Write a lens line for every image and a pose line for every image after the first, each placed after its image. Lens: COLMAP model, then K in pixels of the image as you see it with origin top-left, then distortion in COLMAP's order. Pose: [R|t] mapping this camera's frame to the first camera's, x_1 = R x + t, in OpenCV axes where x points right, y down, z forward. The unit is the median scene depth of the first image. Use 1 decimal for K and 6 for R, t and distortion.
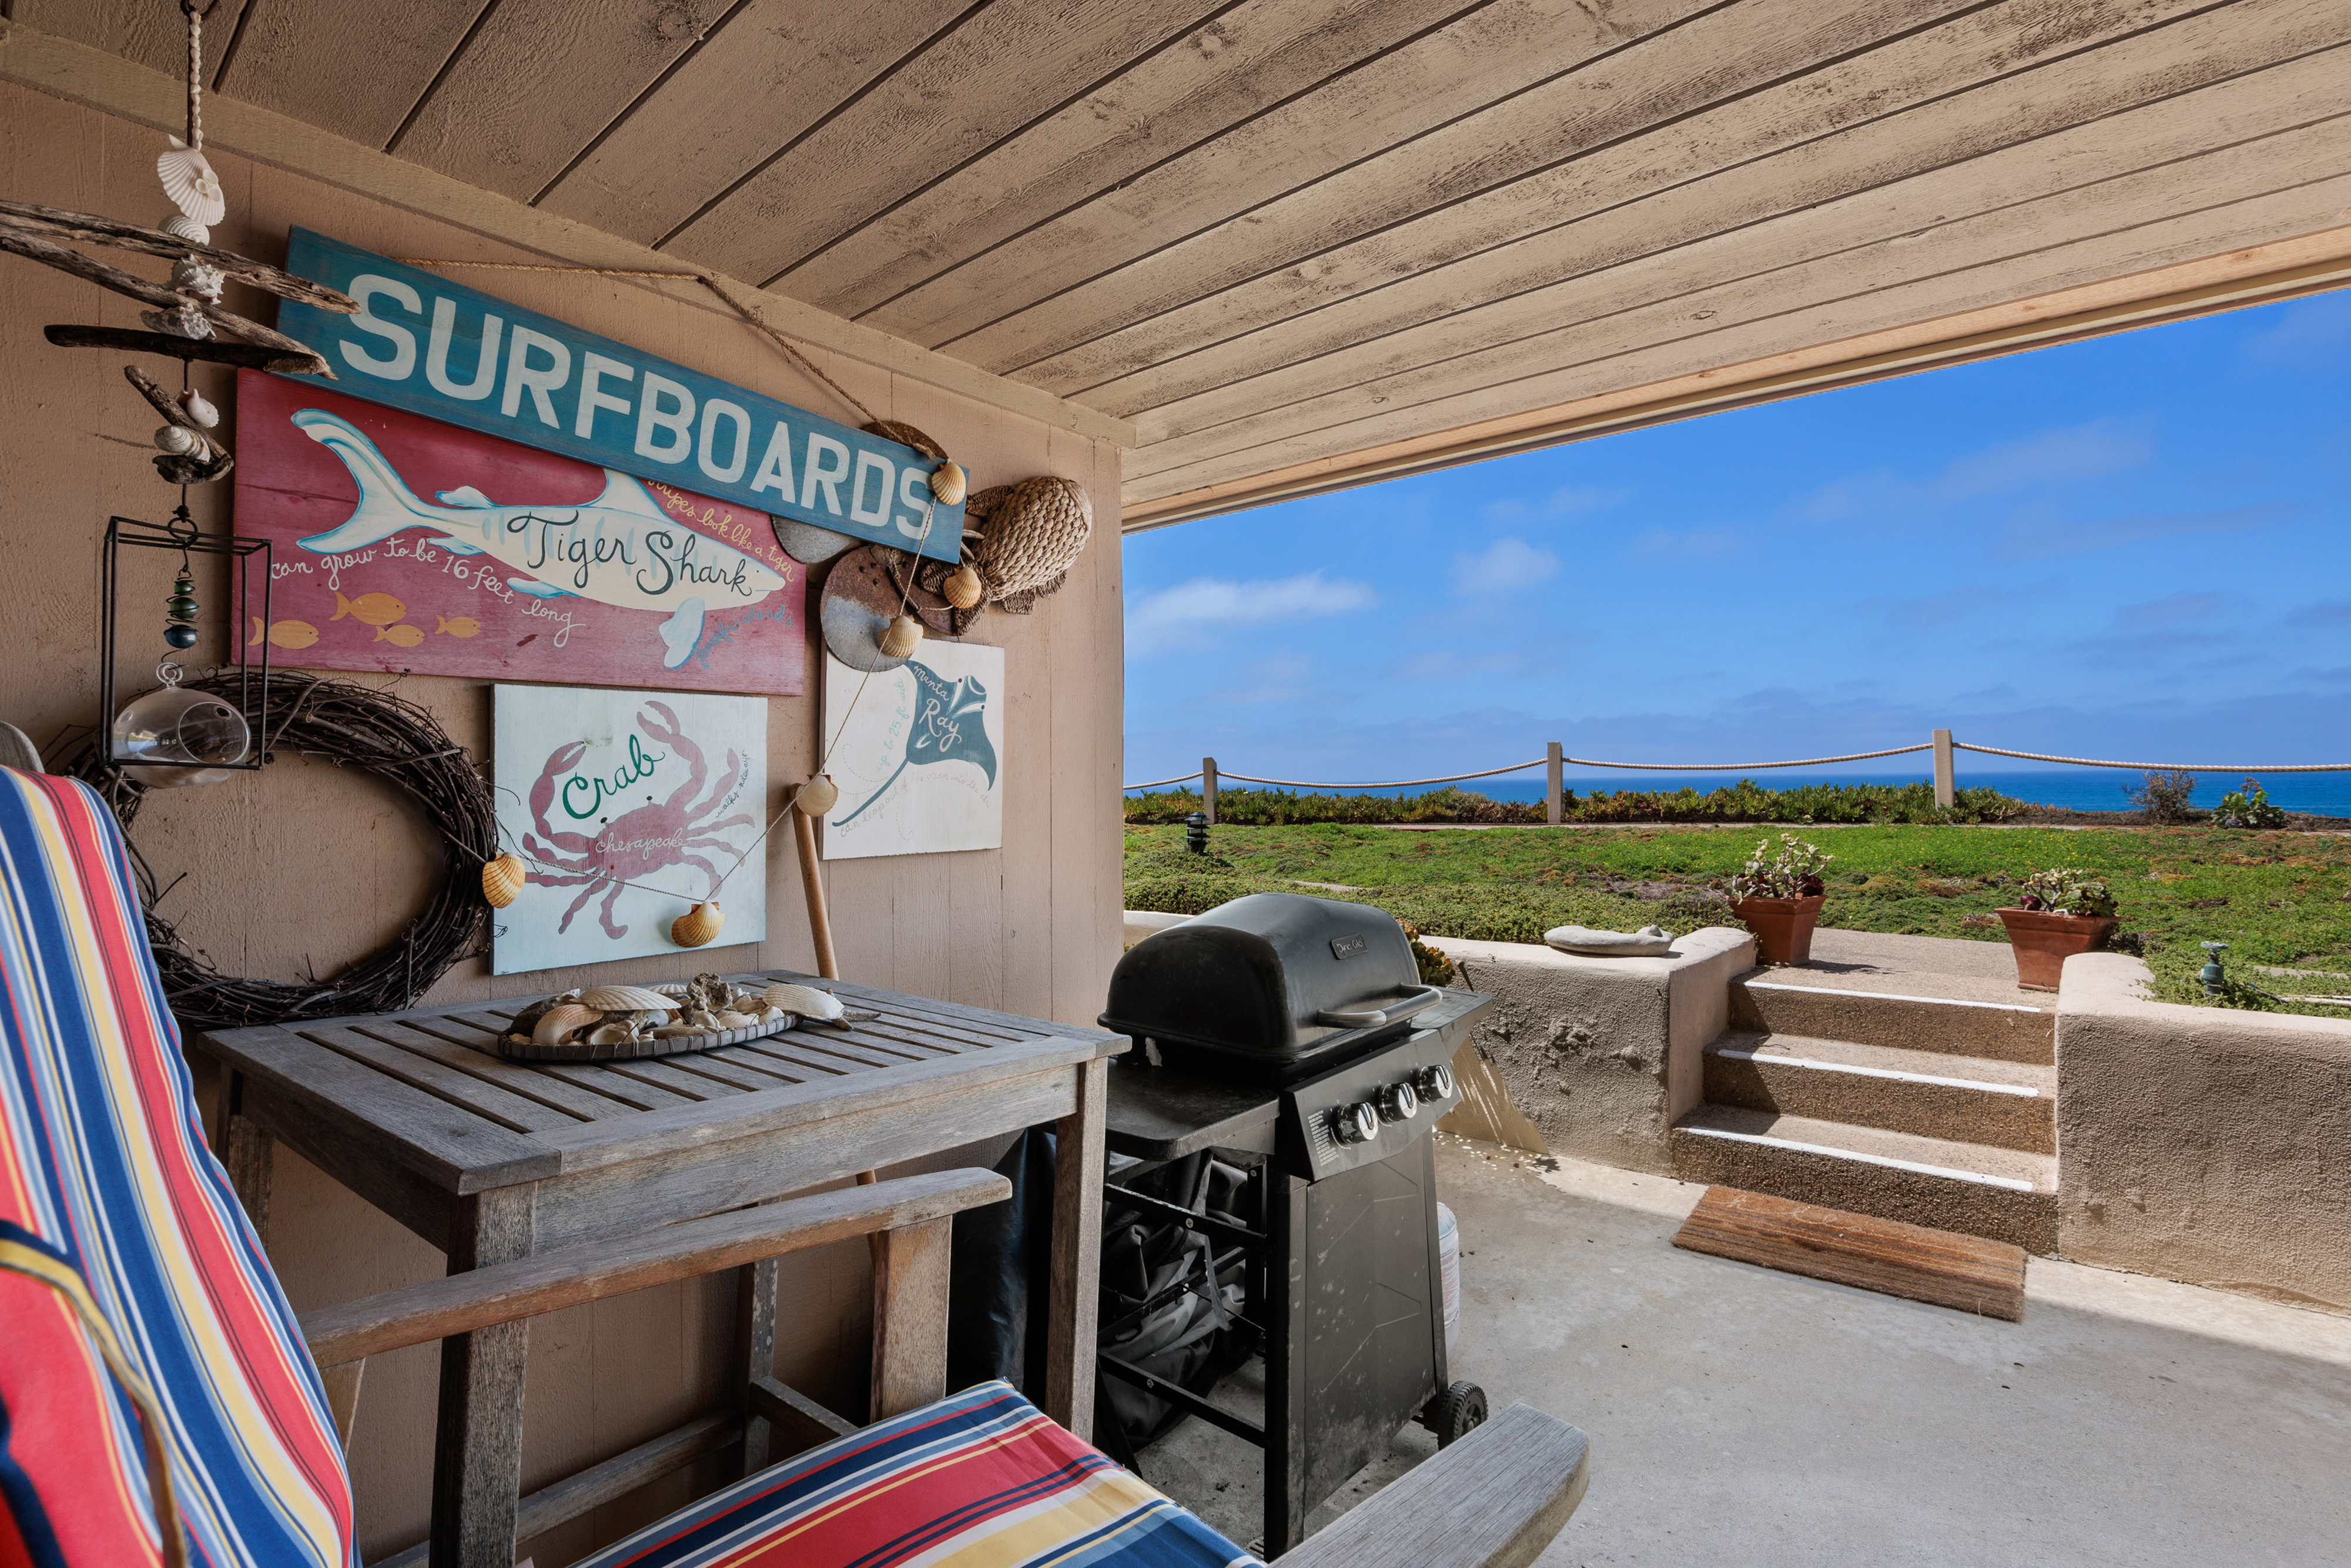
lens RADIAL K [[1067.4, 0, 1175.5], [0, 1067.4, 784.0], [0, 0, 1]] dist [-0.004413, -0.000544]
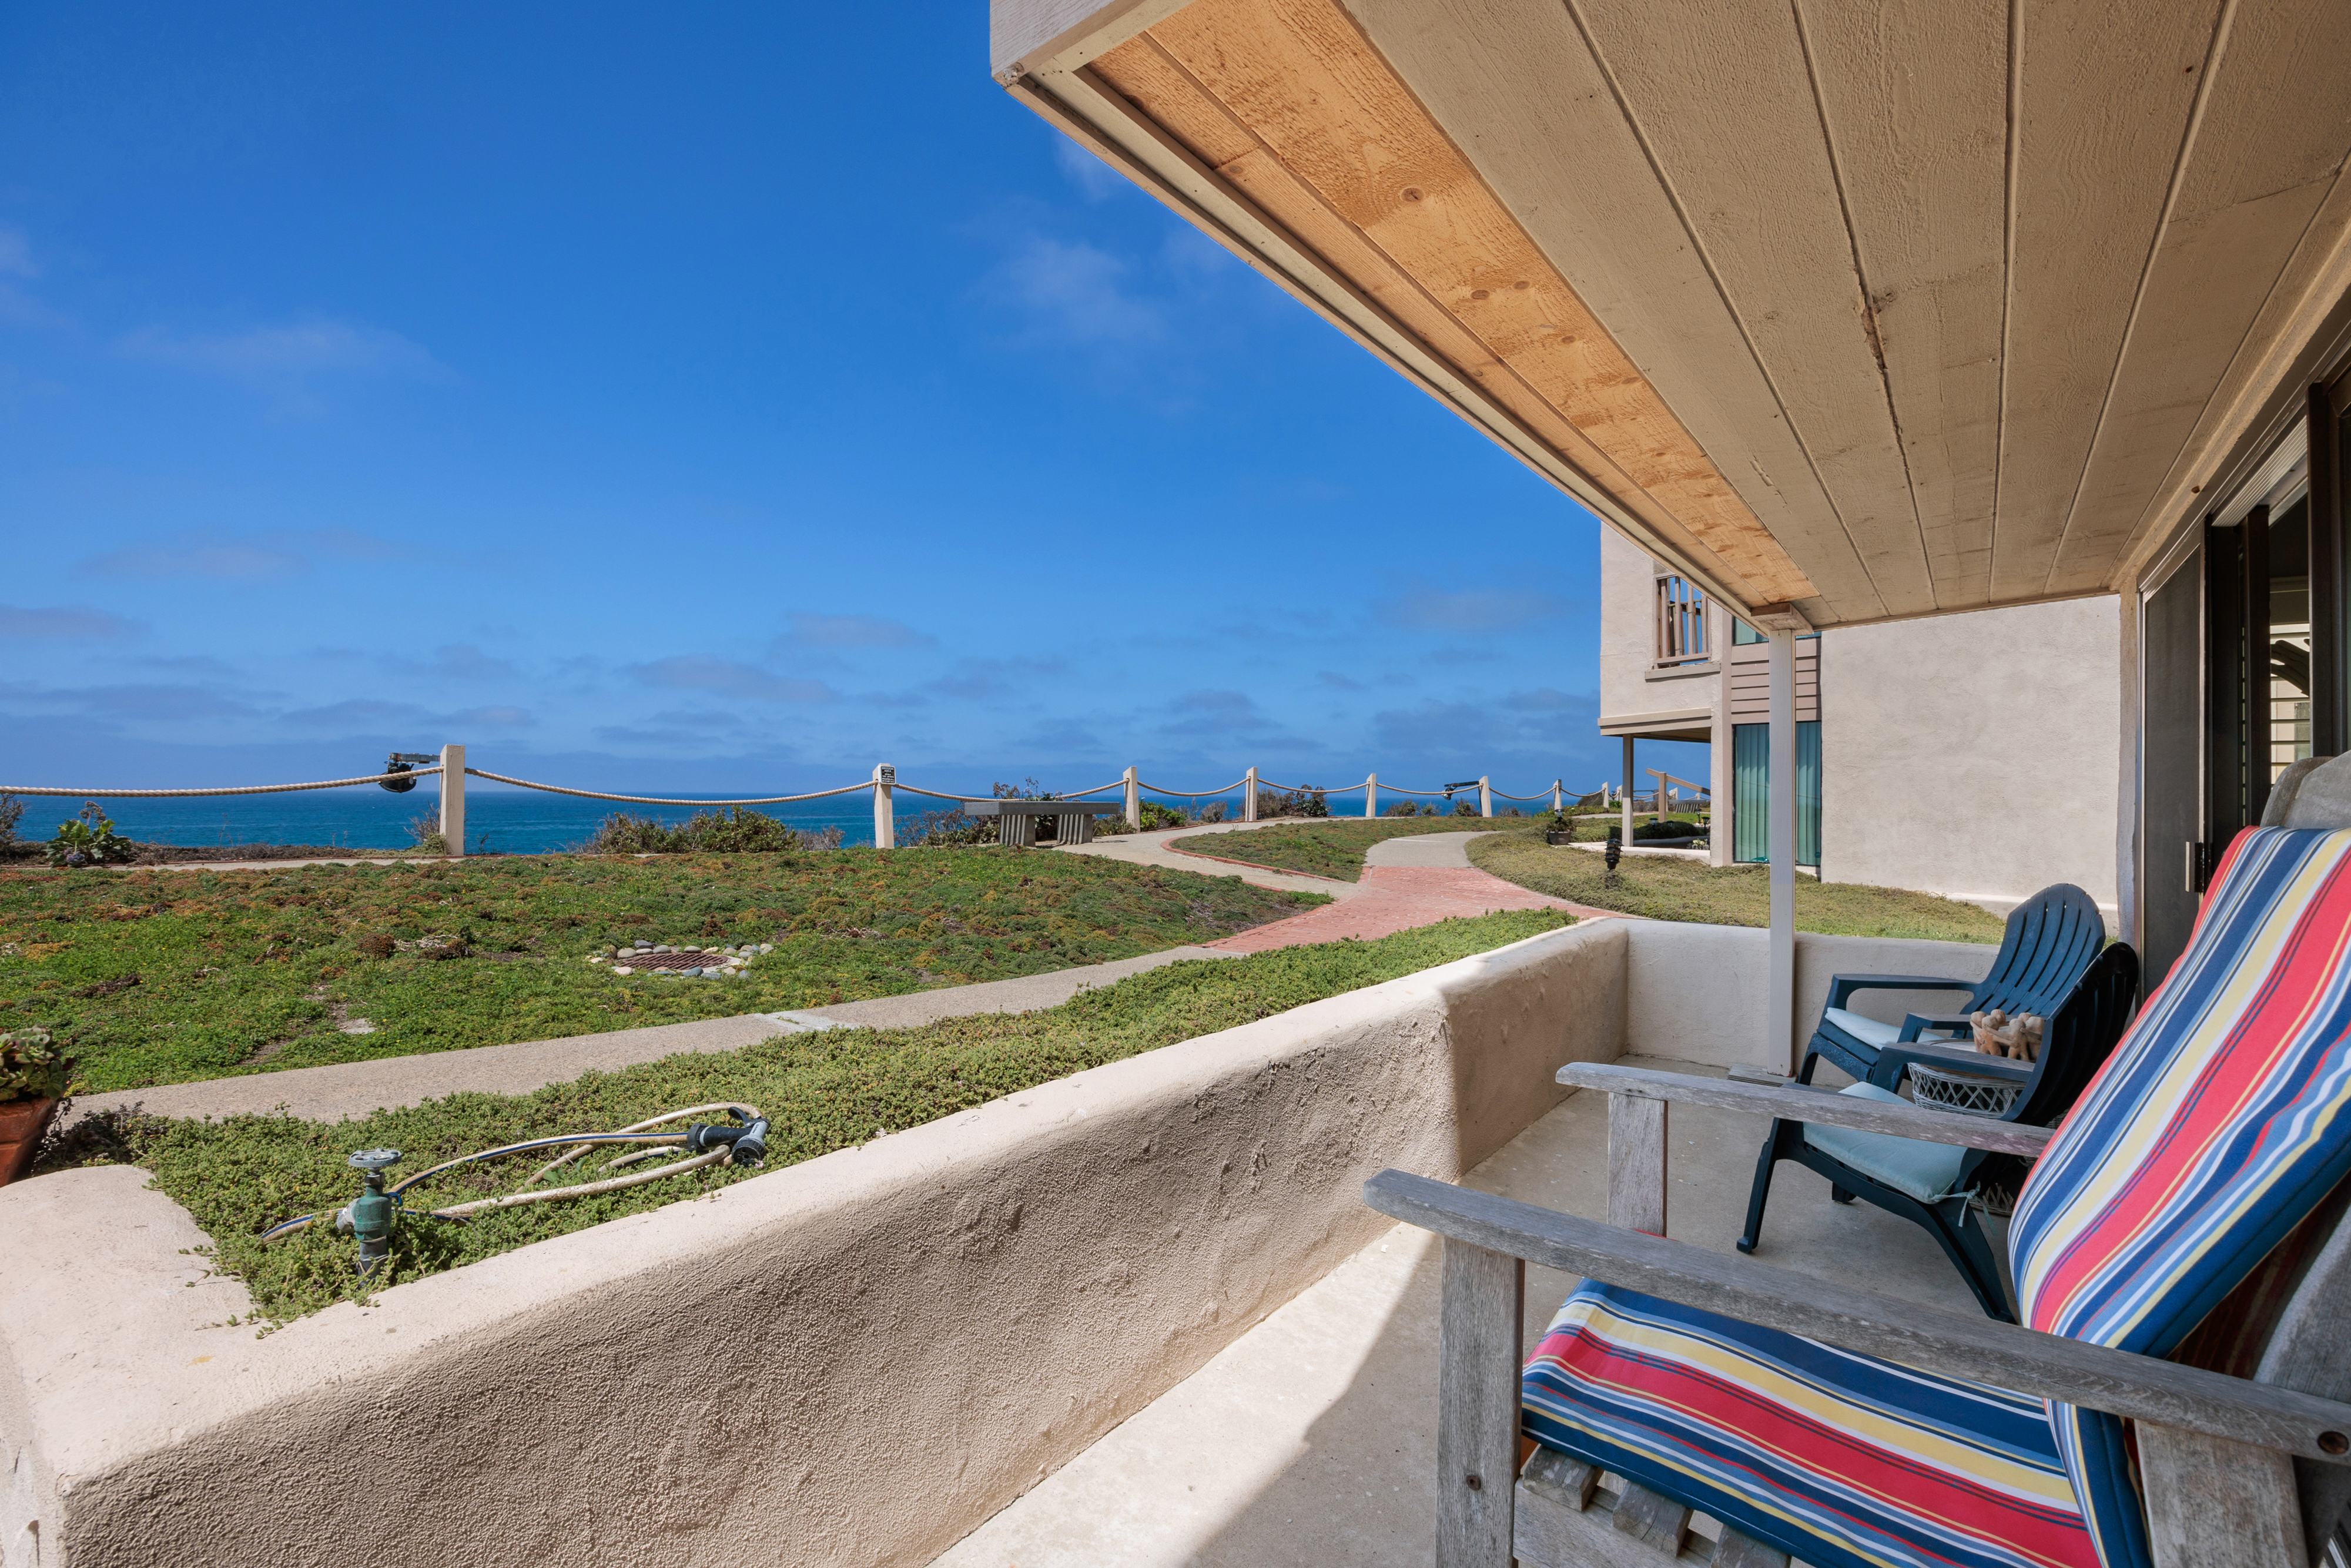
lens RADIAL K [[1067.4, 0, 1175.5], [0, 1067.4, 784.0], [0, 0, 1]] dist [-0.004413, -0.000544]
pose [[-0.049643, 0.024403, 0.998469, 0.271312], [-0.003988, 0.999689, -0.024631, -0.008371], [-0.998759, -0.005205, -0.049530, 0.389264]]
